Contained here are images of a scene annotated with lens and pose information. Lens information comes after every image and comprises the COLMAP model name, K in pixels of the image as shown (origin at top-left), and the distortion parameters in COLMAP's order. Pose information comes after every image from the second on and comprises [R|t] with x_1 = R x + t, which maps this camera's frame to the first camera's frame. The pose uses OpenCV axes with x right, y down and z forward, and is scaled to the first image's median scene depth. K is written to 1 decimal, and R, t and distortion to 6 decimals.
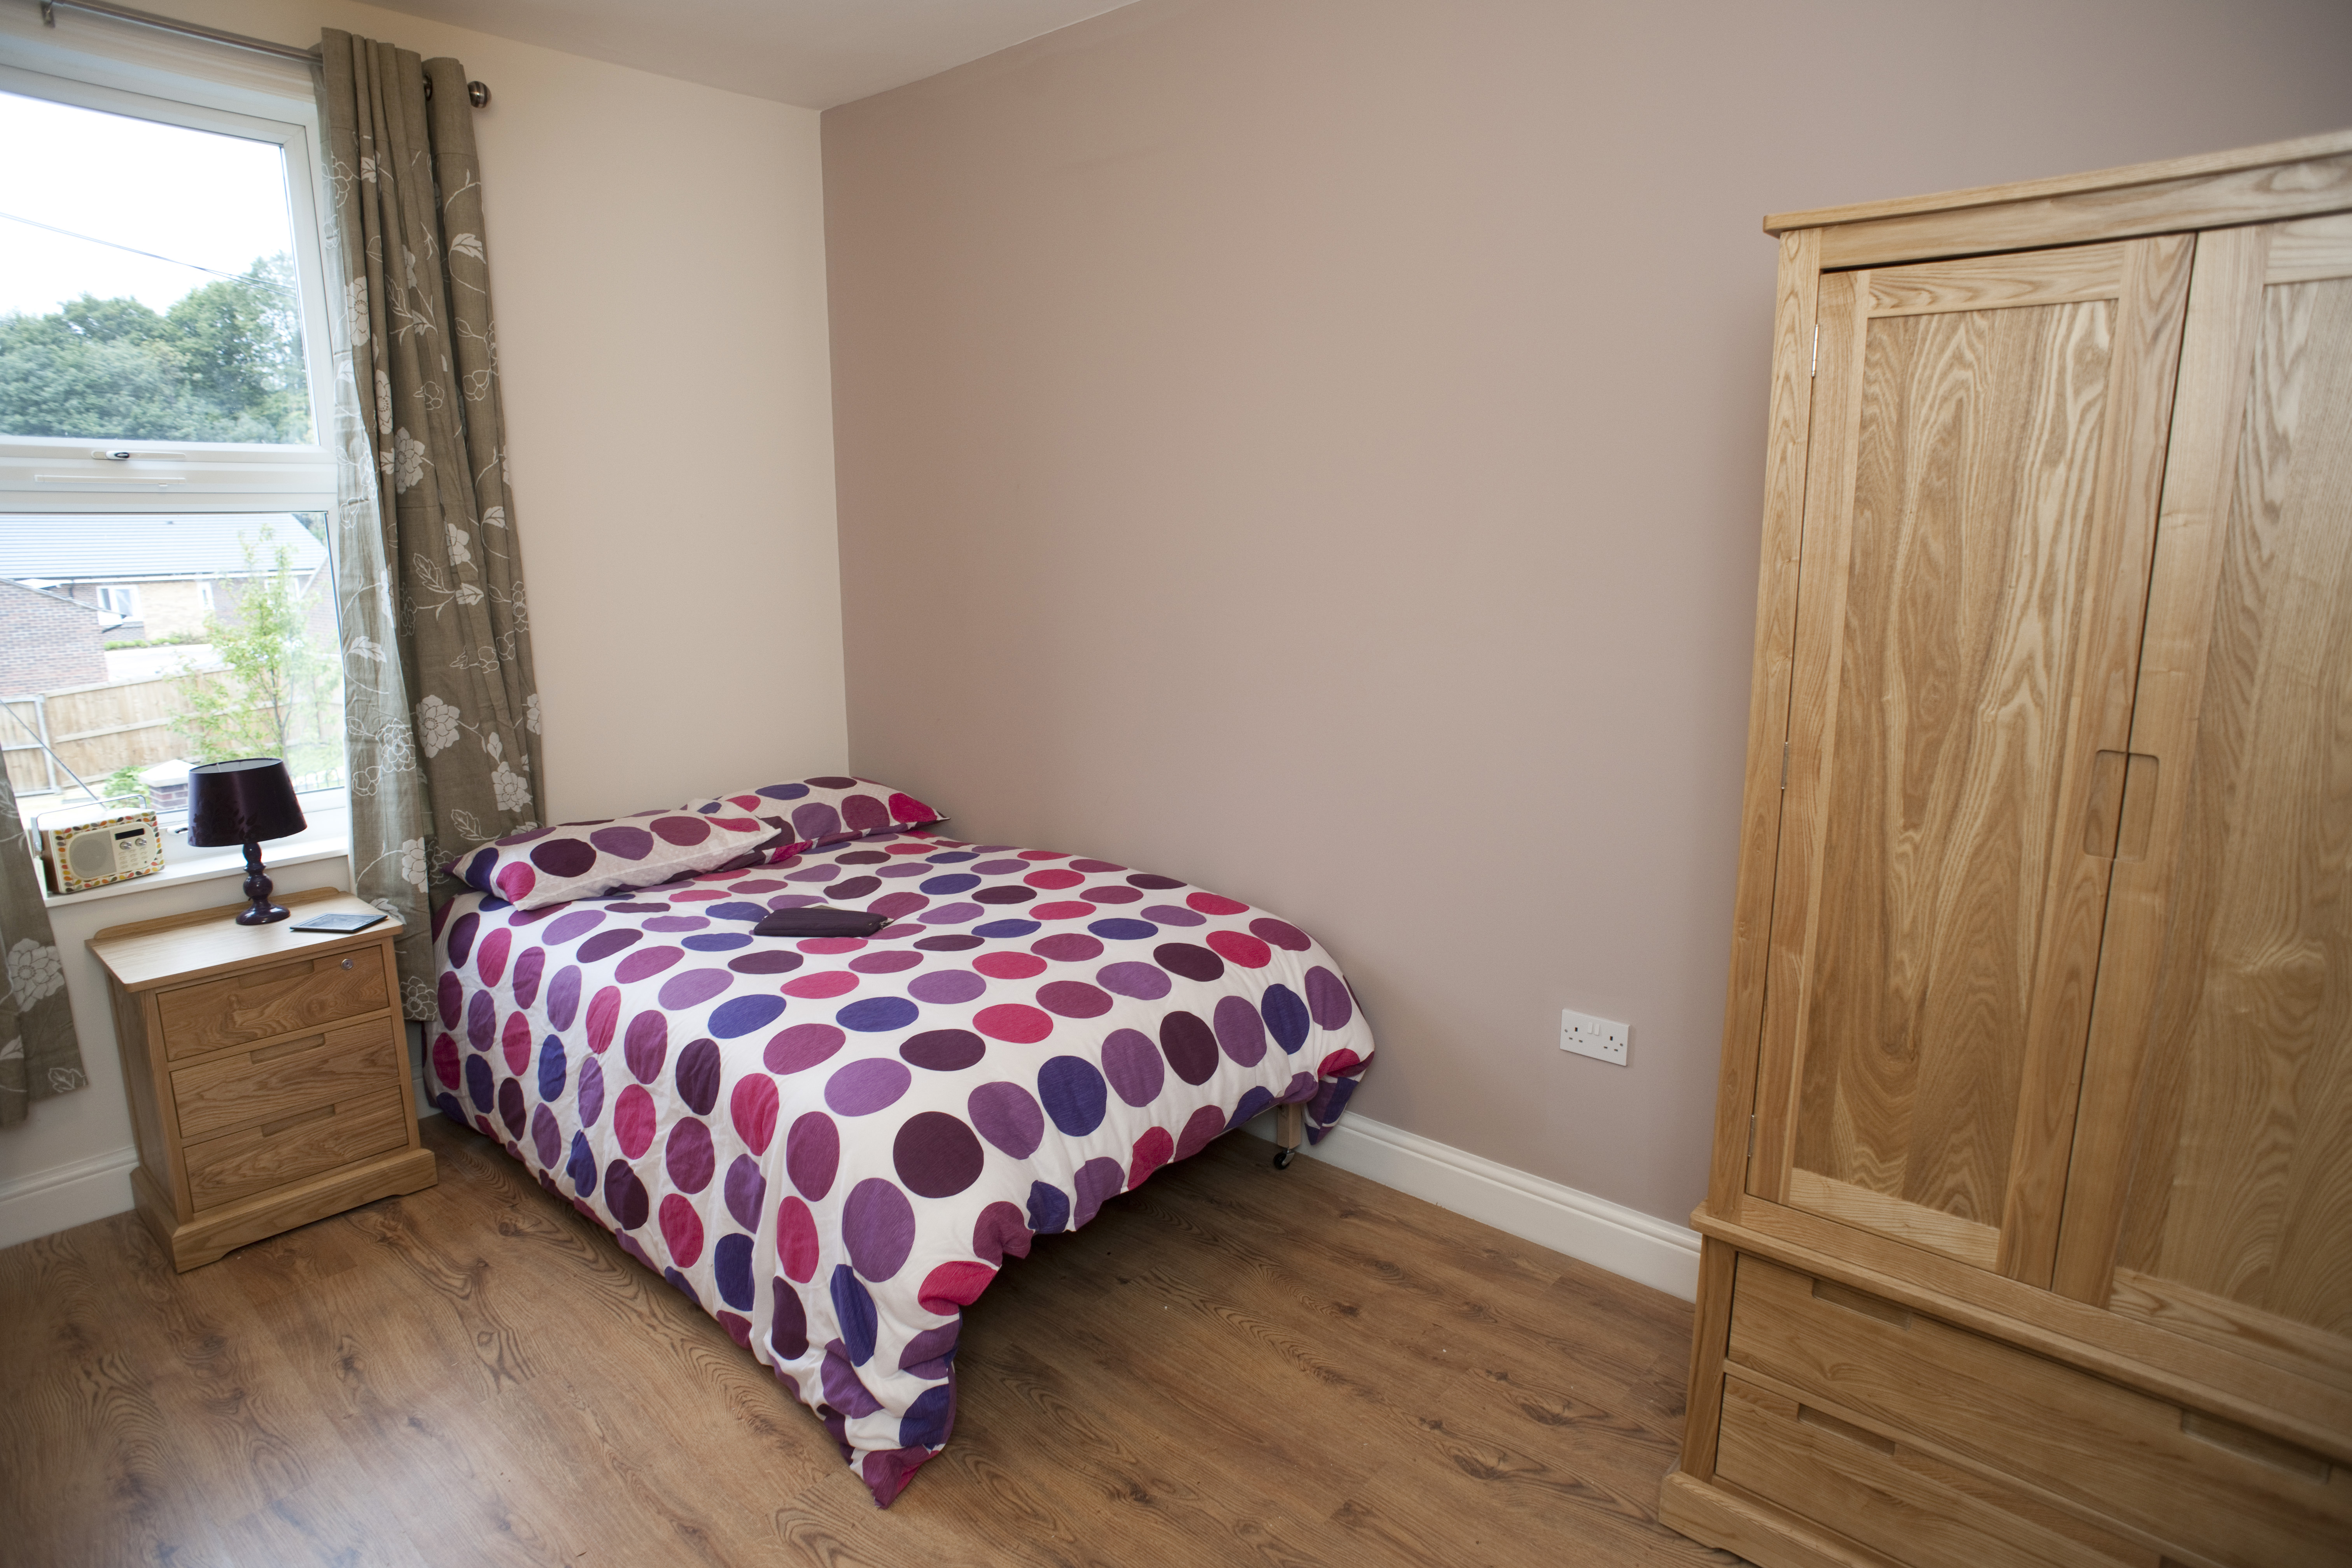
lens RADIAL K [[1336.8, 0, 1182.5], [0, 1336.8, 769.7], [0, 0, 1]] dist [-0.100791, 0.069542]
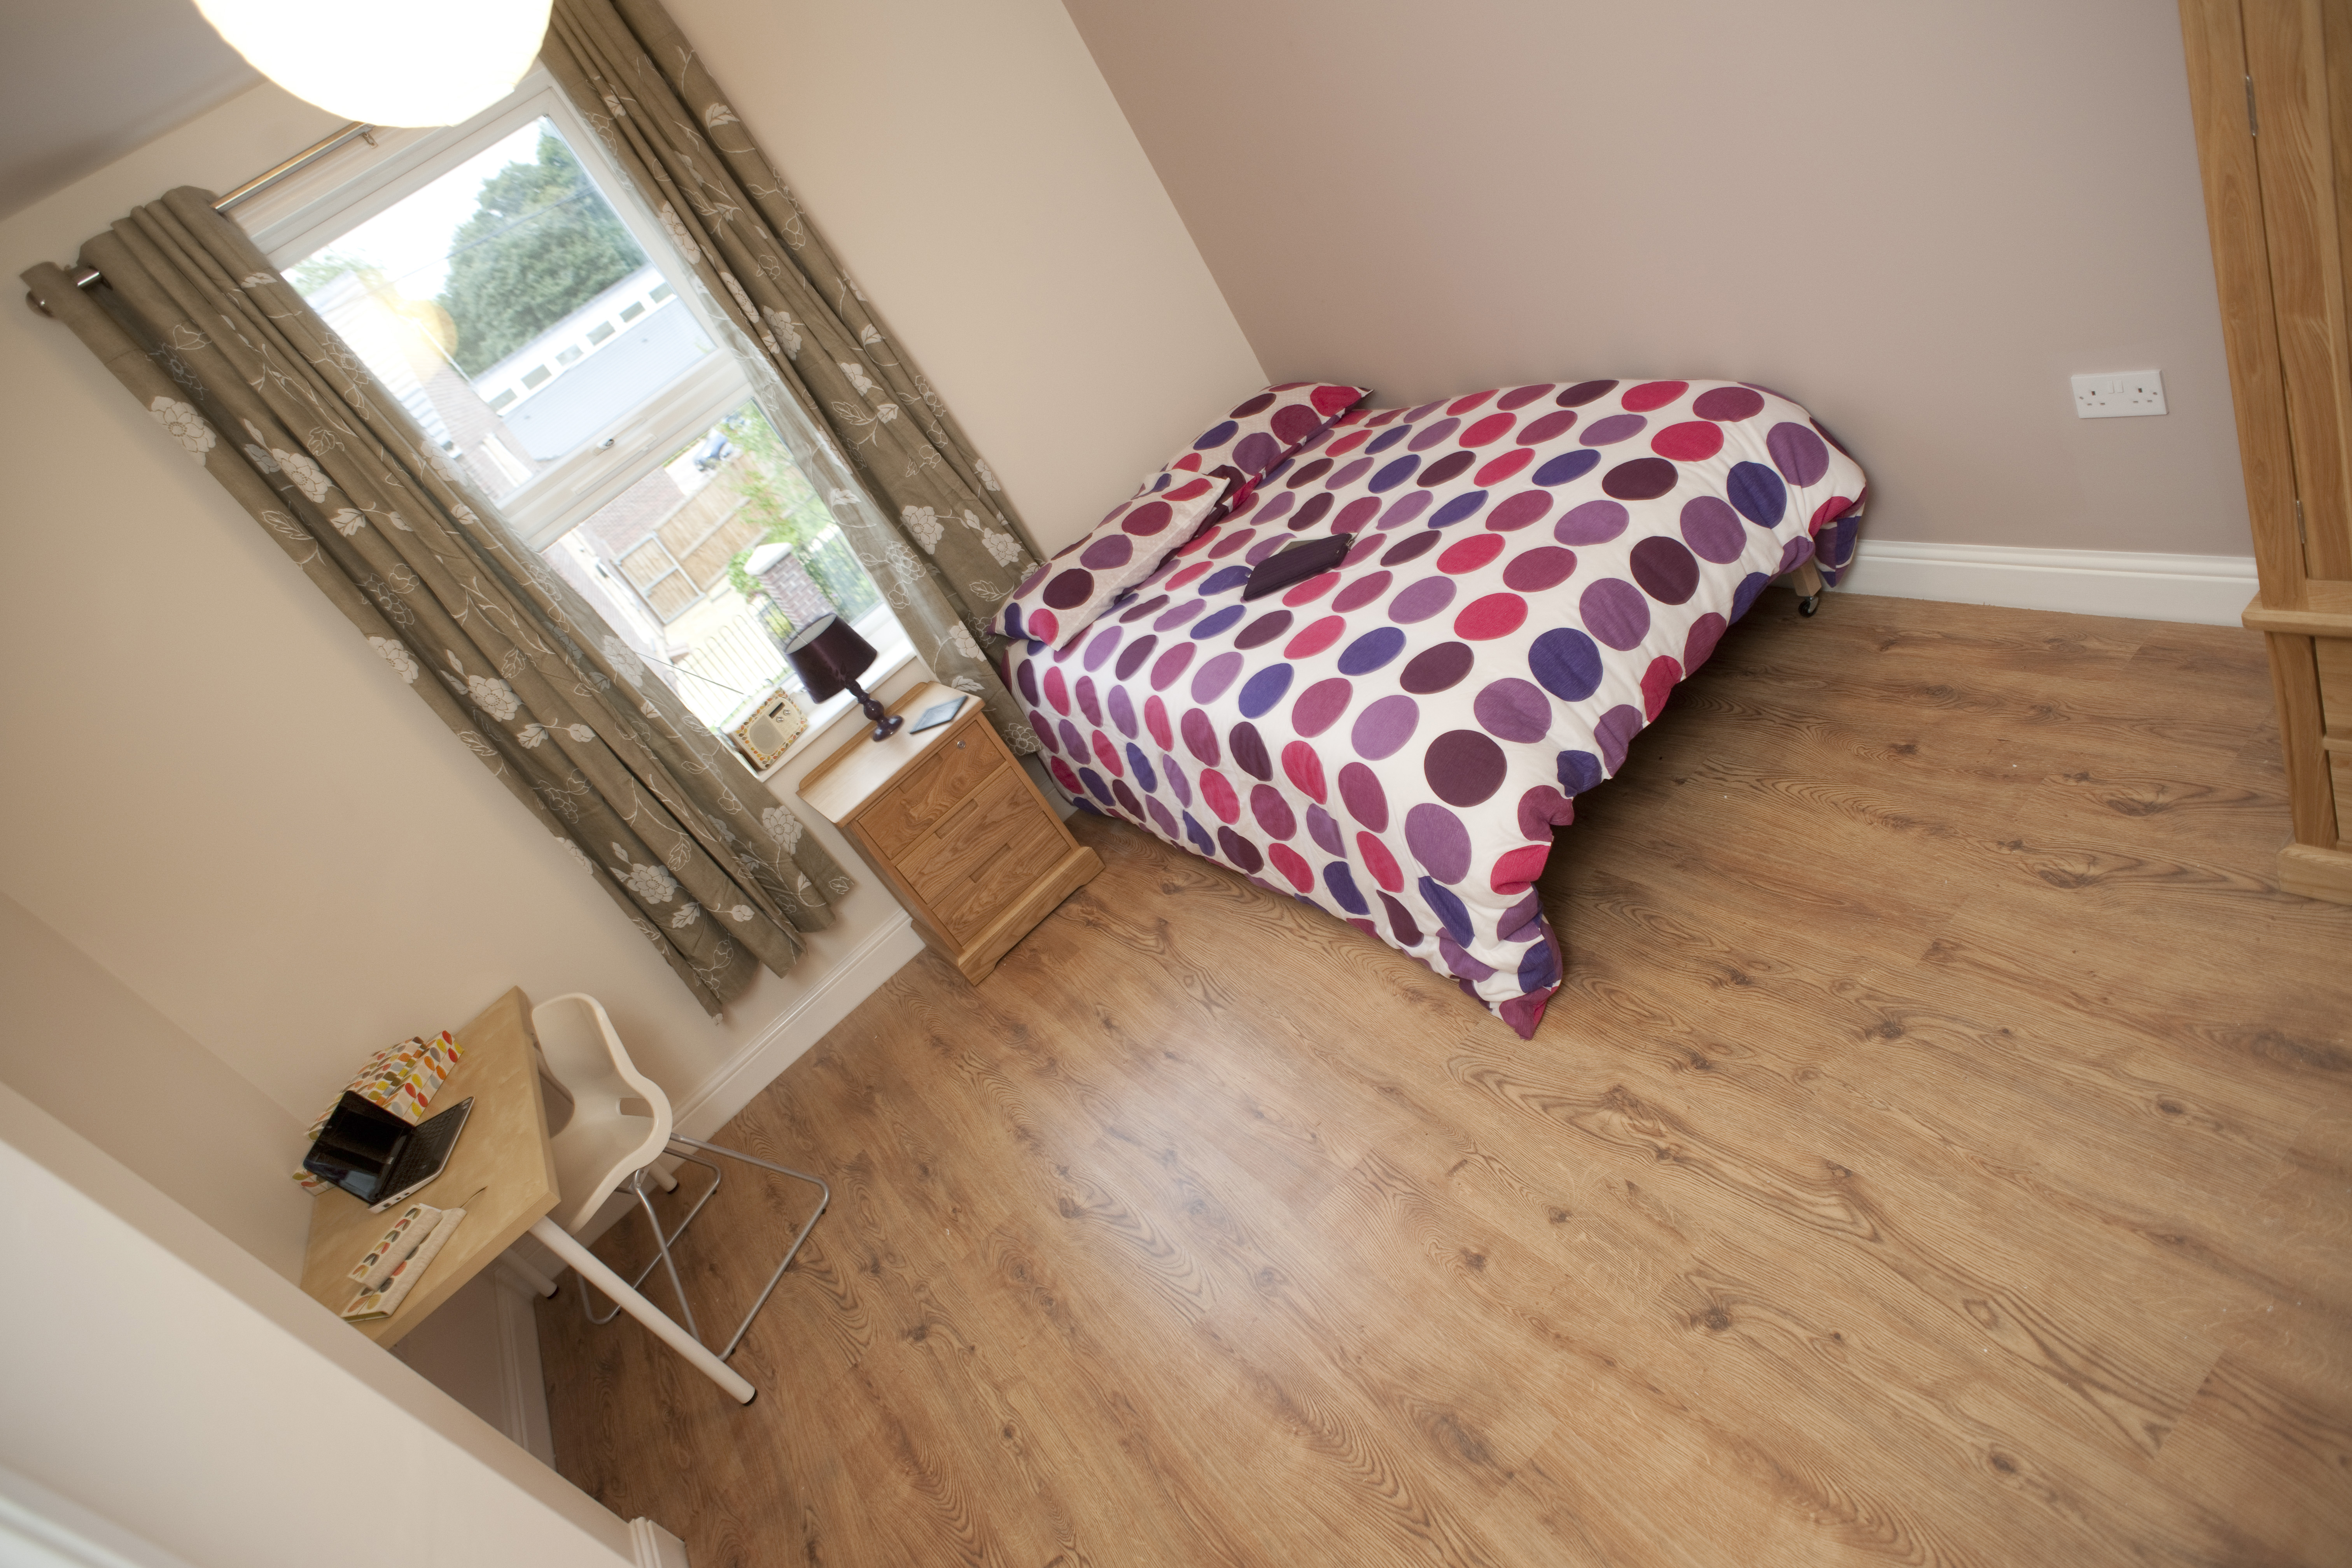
lens RADIAL K [[1336.8, 0, 1182.5], [0, 1336.8, 769.7], [0, 0, 1]] dist [-0.100791, 0.069542]
pose [[0.850102, -0.292507, -0.437911, 0.083732], [0.442812, 0.847121, 0.293775, -0.114602], [0.285032, -0.443651, 0.849665, -0.022921]]
